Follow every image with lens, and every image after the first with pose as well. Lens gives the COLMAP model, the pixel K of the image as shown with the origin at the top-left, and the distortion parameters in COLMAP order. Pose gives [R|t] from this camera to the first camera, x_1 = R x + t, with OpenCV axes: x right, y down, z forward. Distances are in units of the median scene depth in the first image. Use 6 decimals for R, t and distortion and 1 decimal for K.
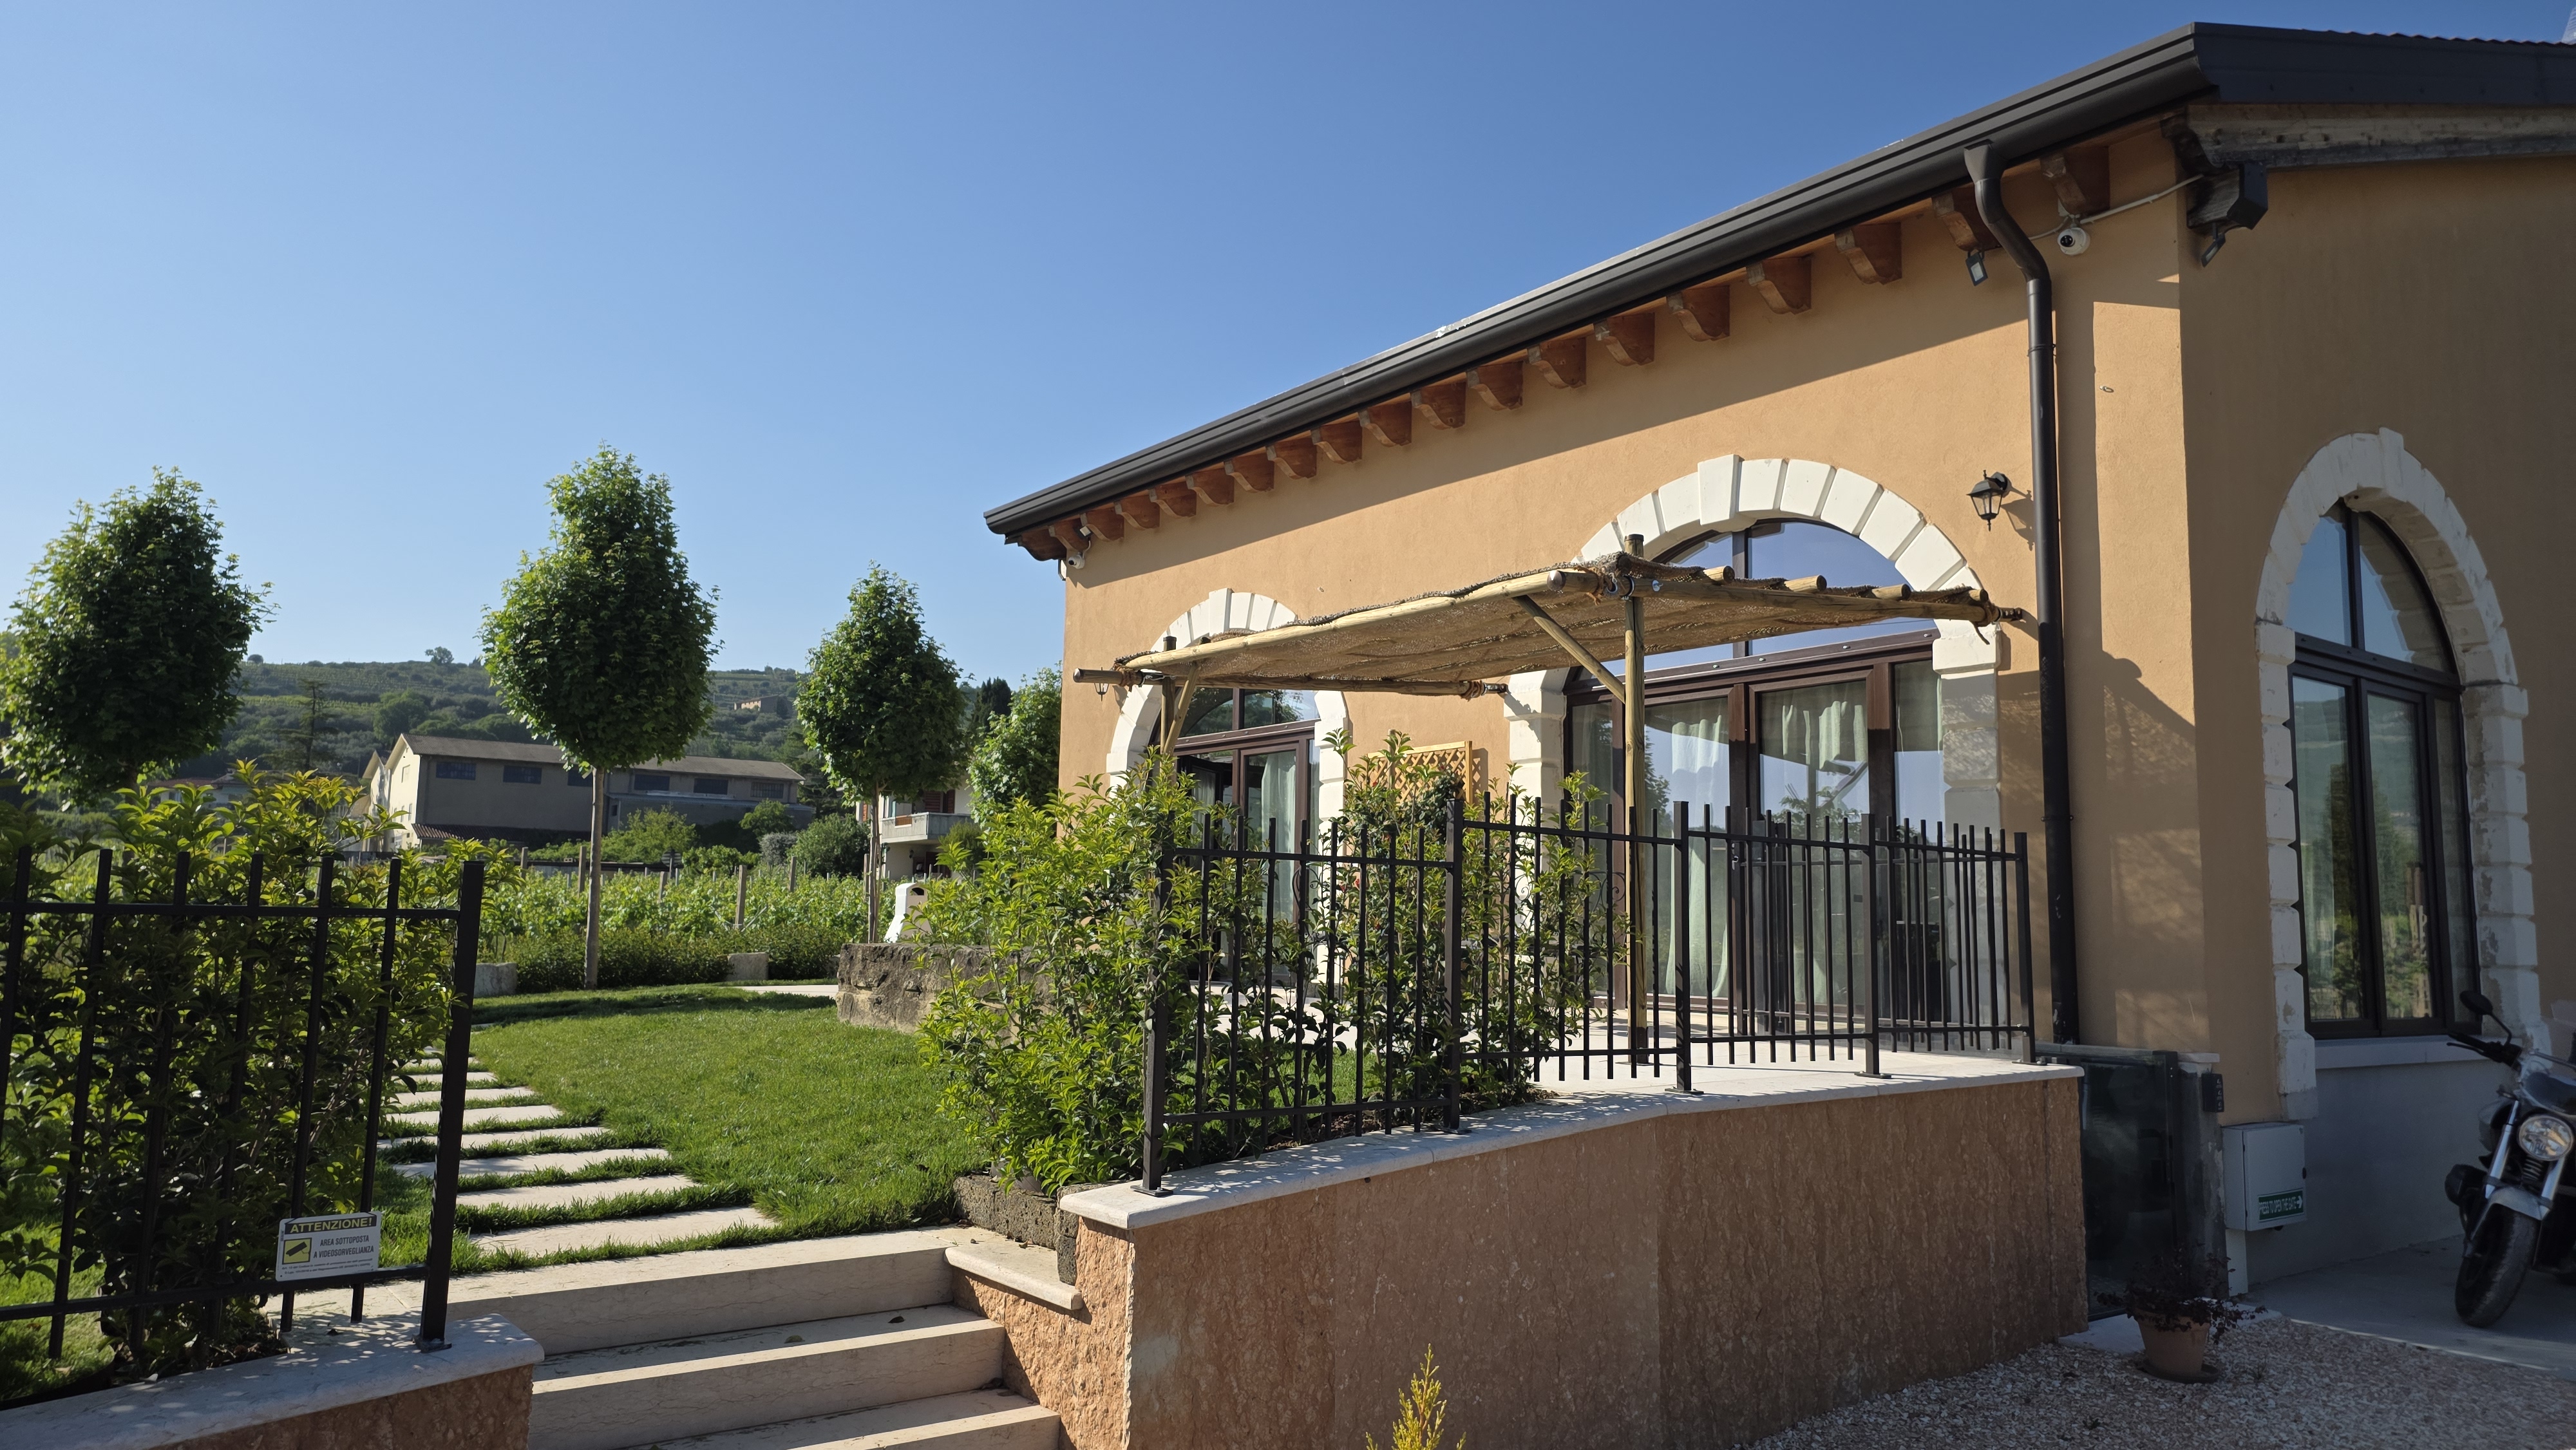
lens RADIAL K [[1668.1, 0, 1271.5], [0, 1668.1, 738.0], [0, 0, 1]] dist [0.108016, -0.134342]
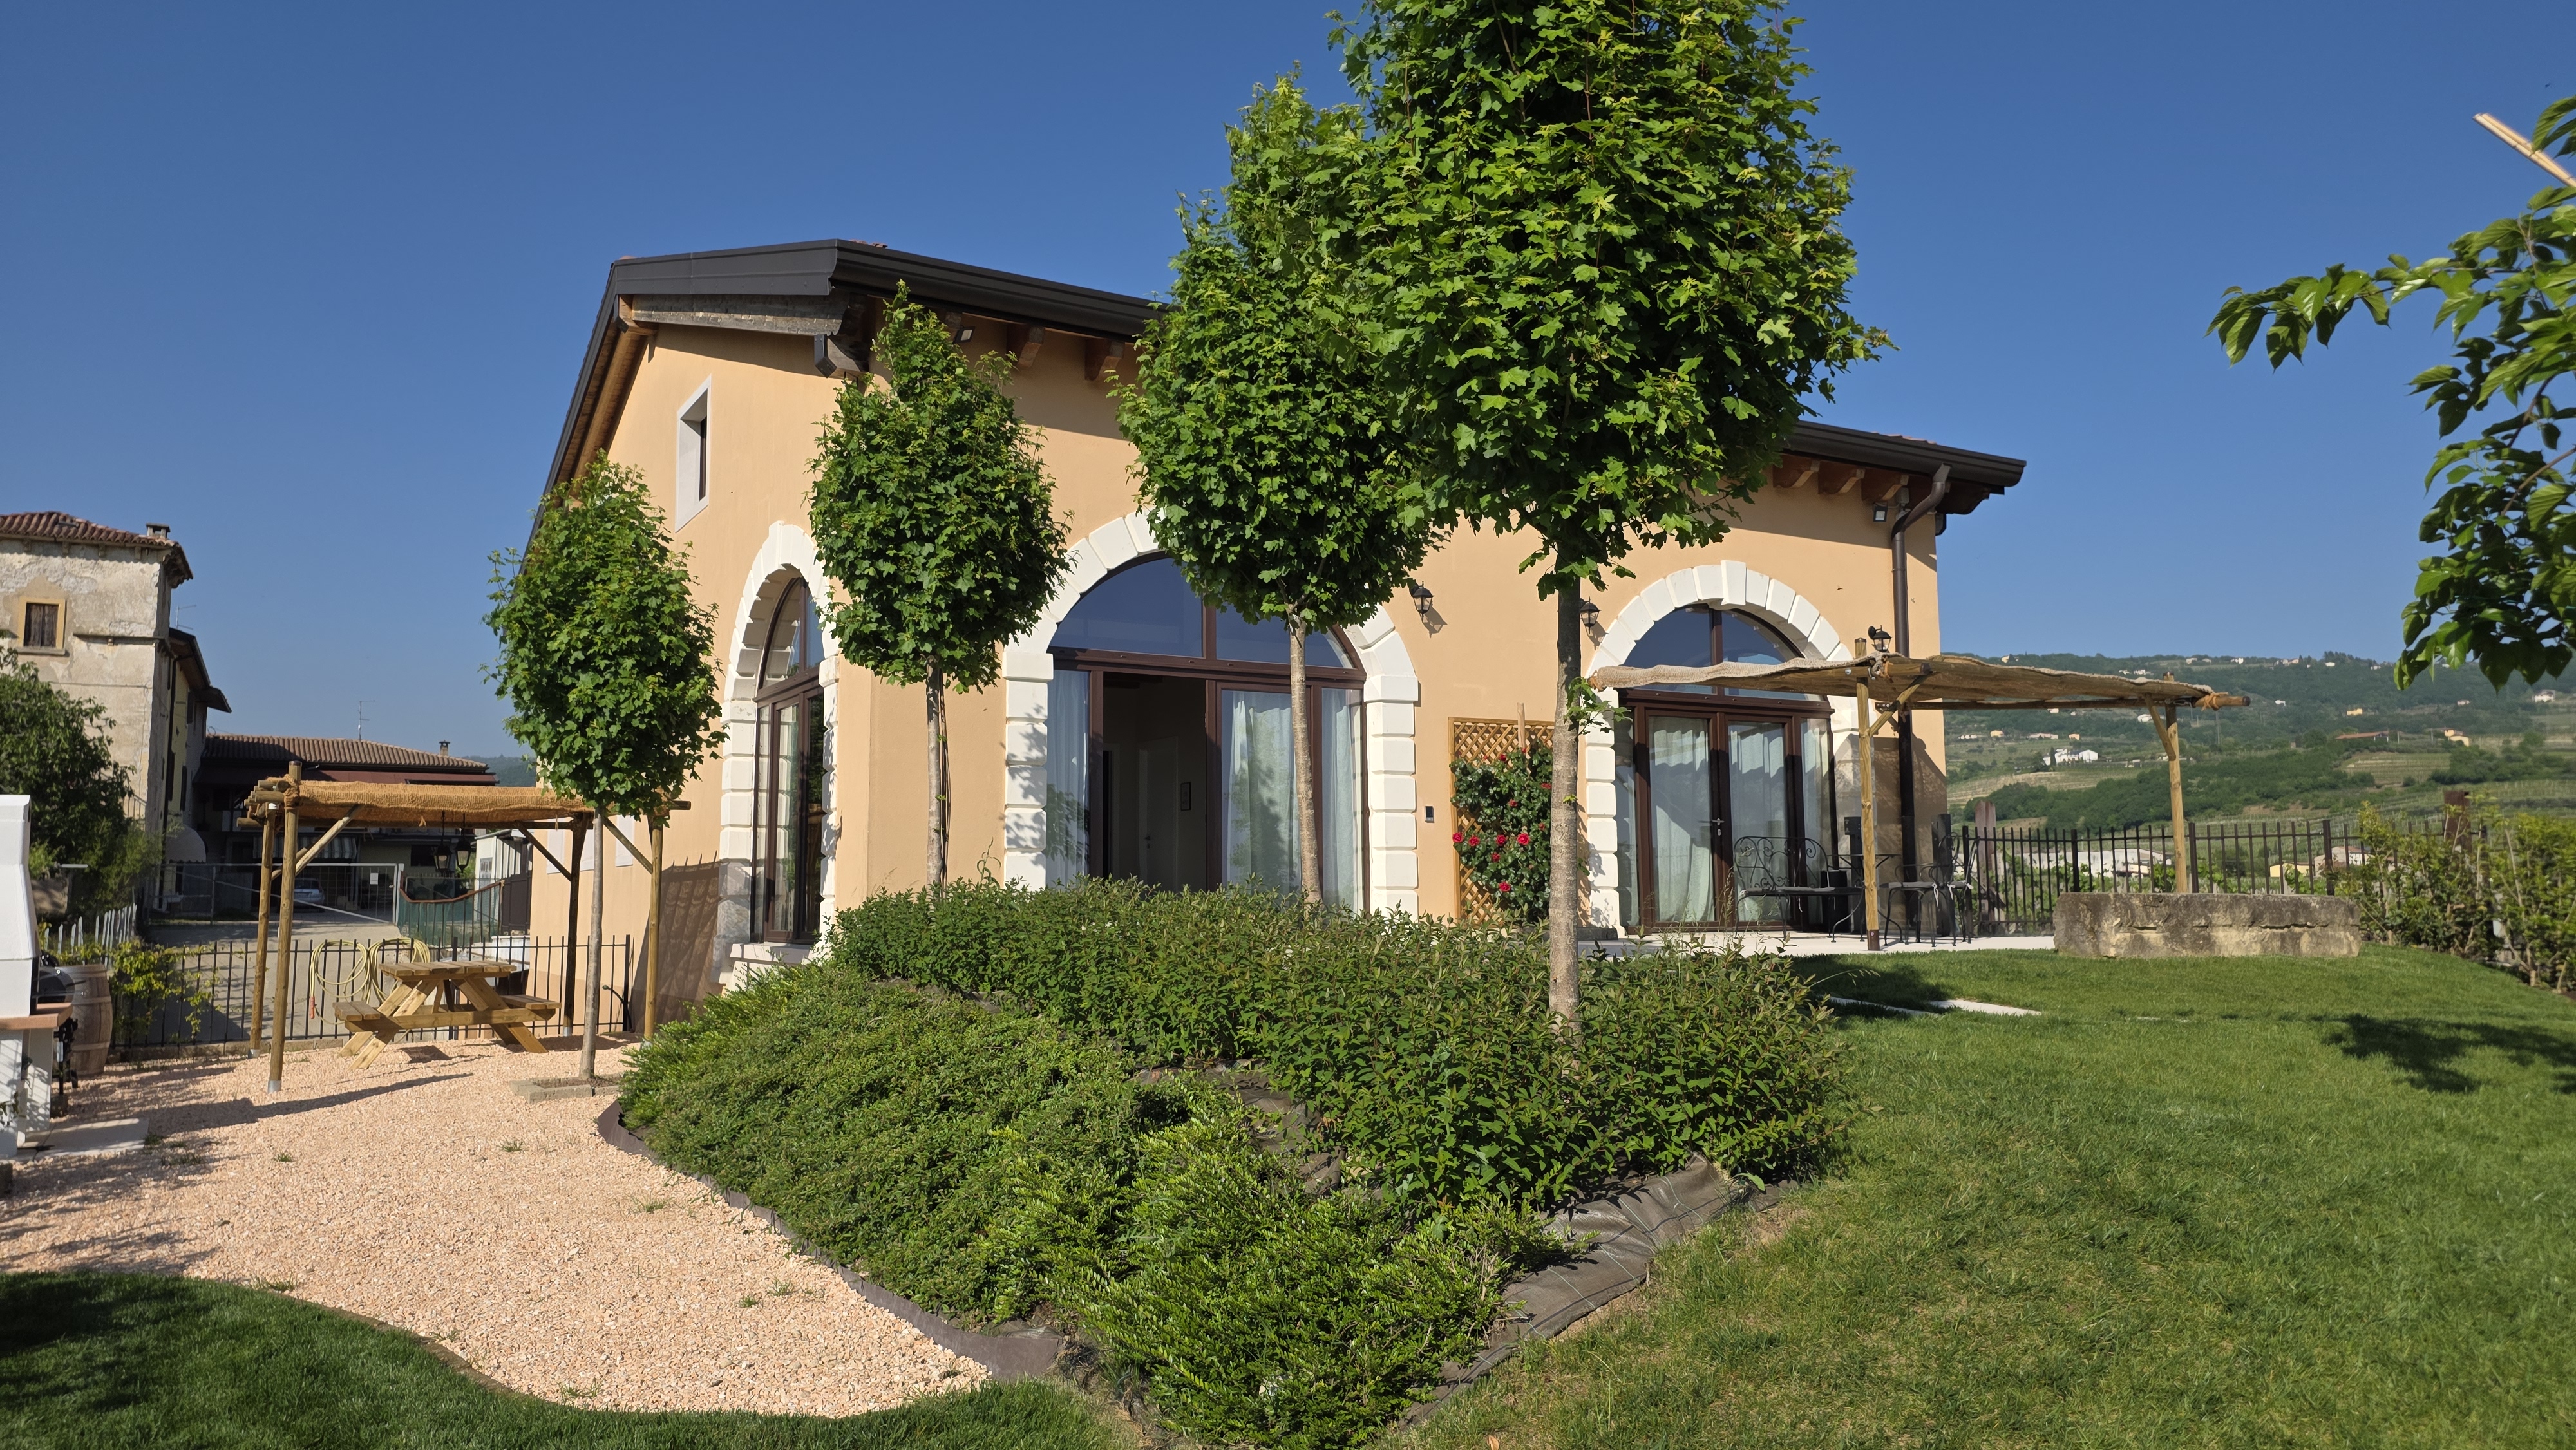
lens RADIAL K [[1668.1, 0, 1271.5], [0, 1668.1, 738.0], [0, 0, 1]] dist [0.108016, -0.134342]
pose [[0.119466, 0.072135, 0.990214, -1.472449], [-0.106542, 0.992529, -0.059450, 0.143434], [-0.987105, -0.098397, 0.126259, 1.405286]]
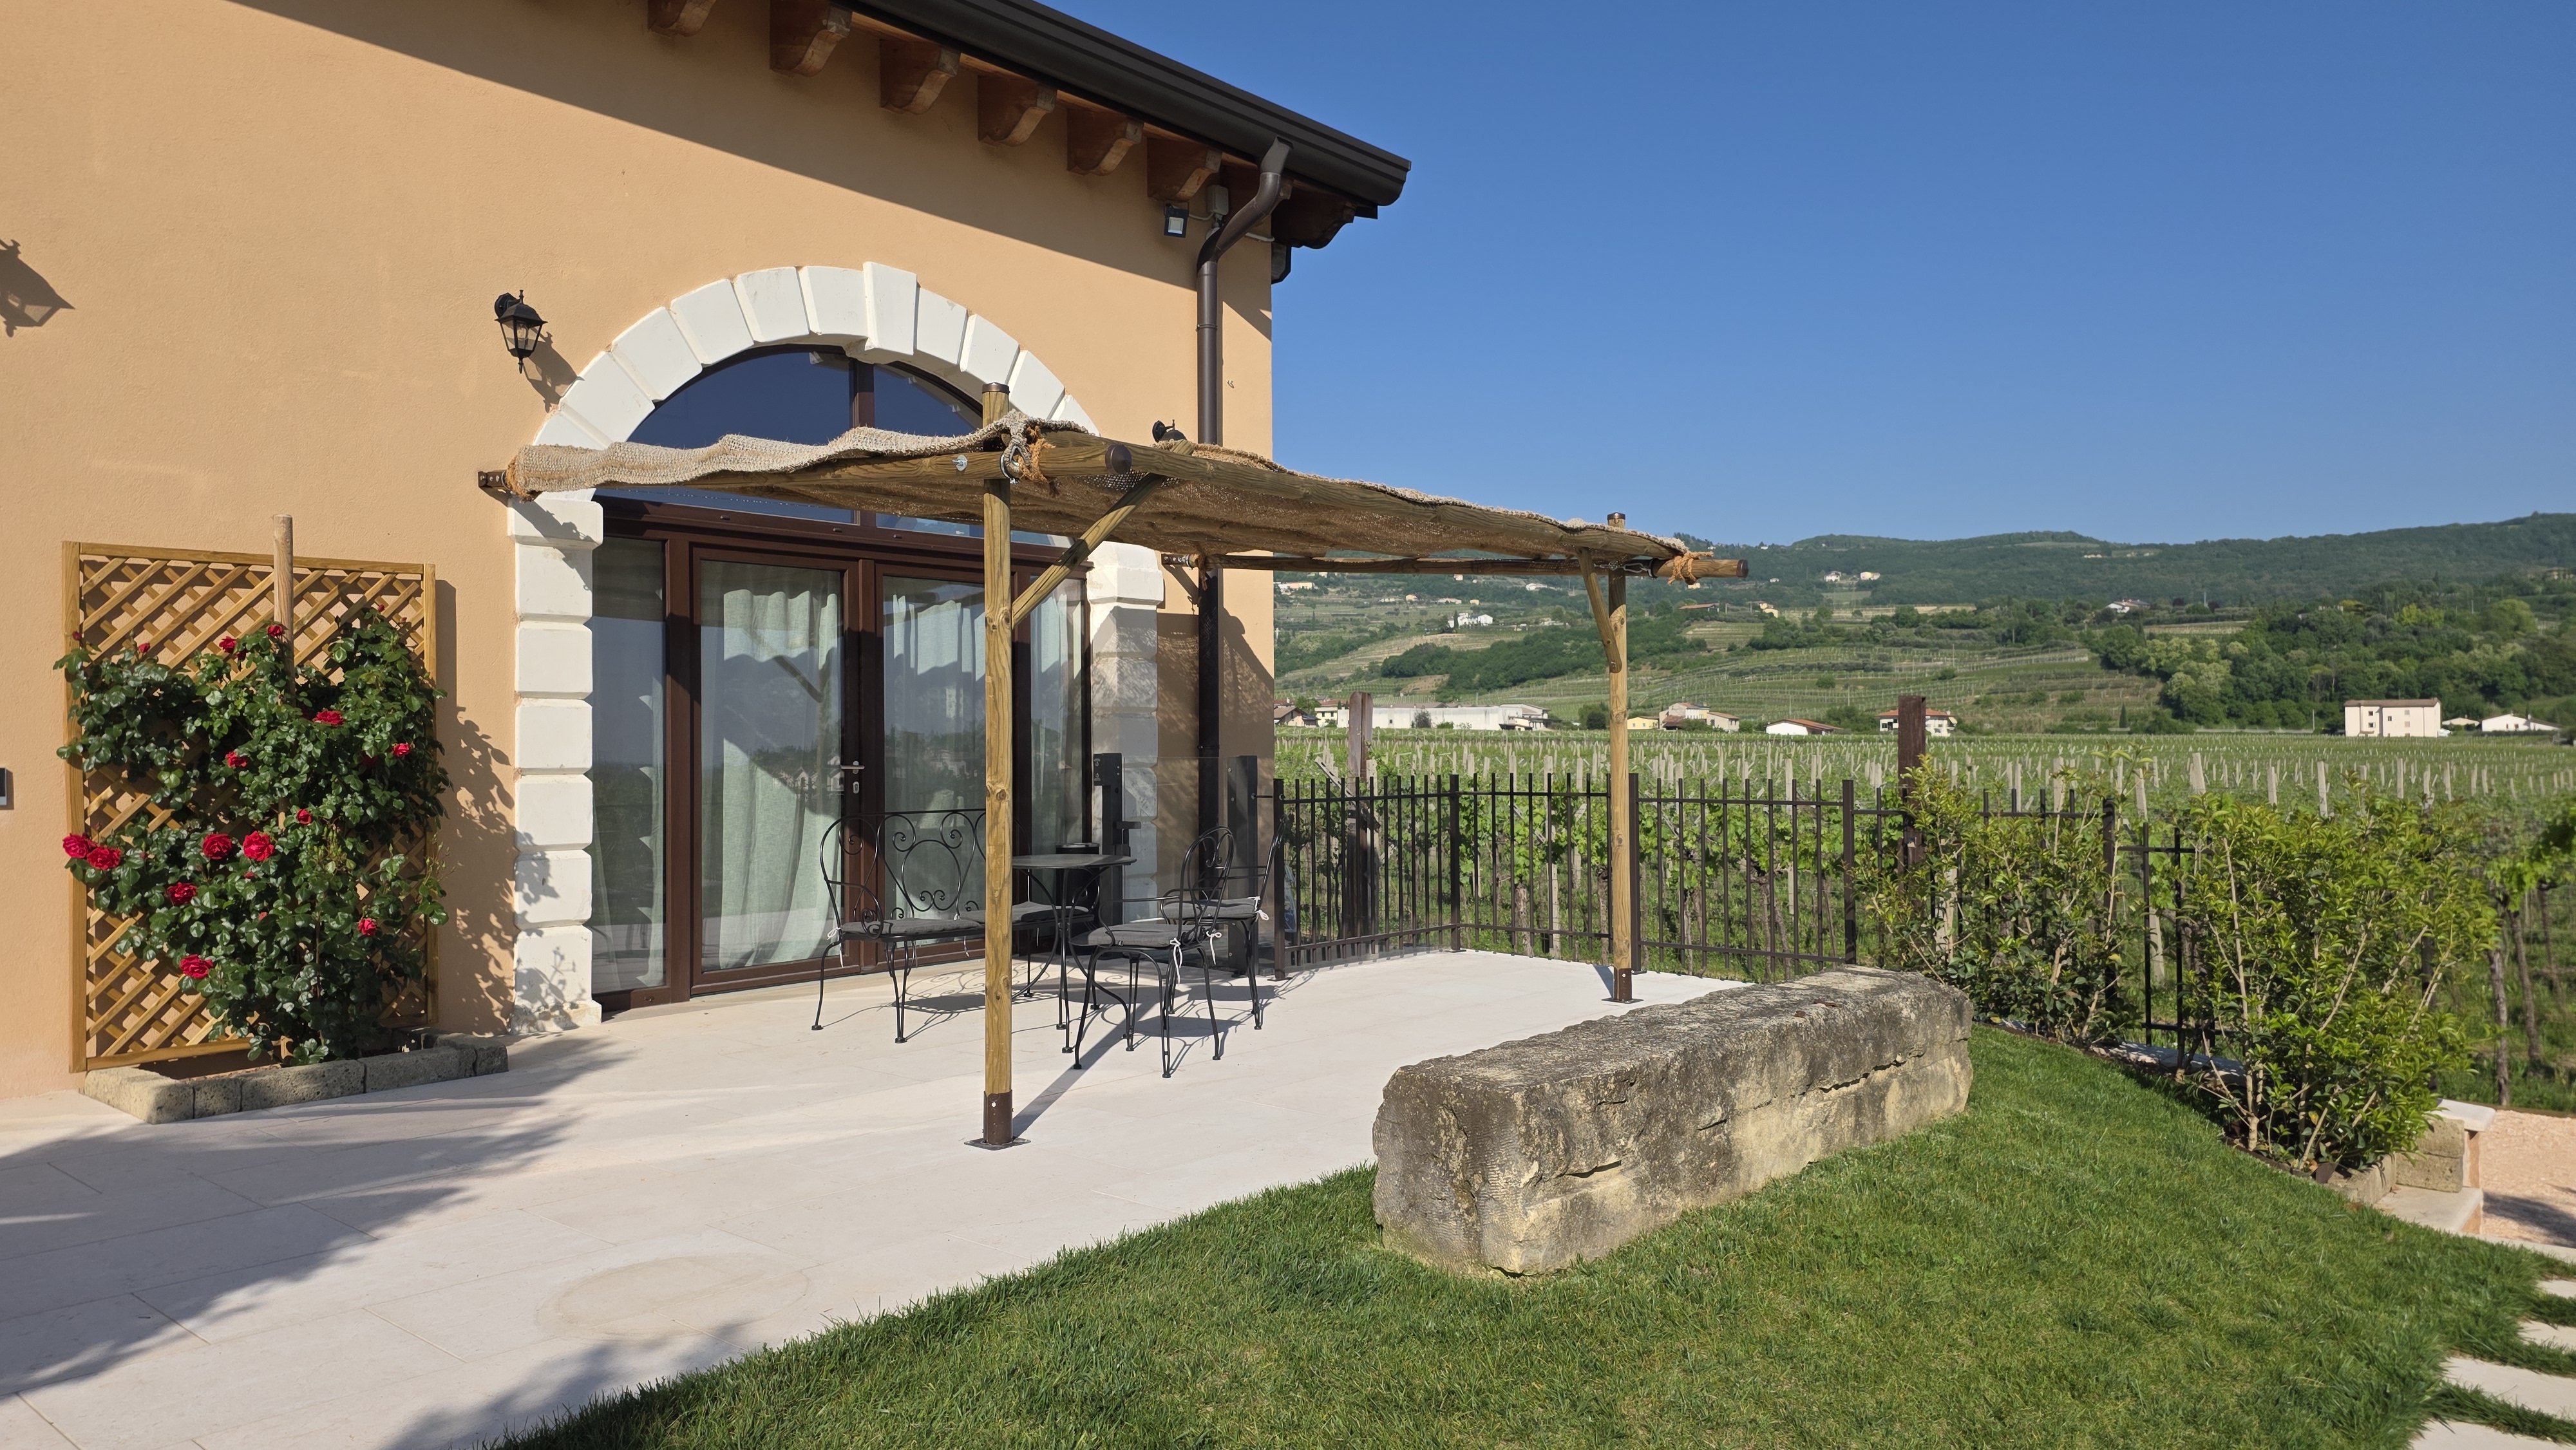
lens RADIAL K [[1668.1, 0, 1271.5], [0, 1668.1, 738.0], [0, 0, 1]] dist [0.108016, -0.134342]
pose [[-0.201254, -0.015595, 0.979415, -0.632854], [-0.109809, 0.993930, -0.006738, 0.041953], [-0.973365, -0.108905, -0.201745, 1.125339]]
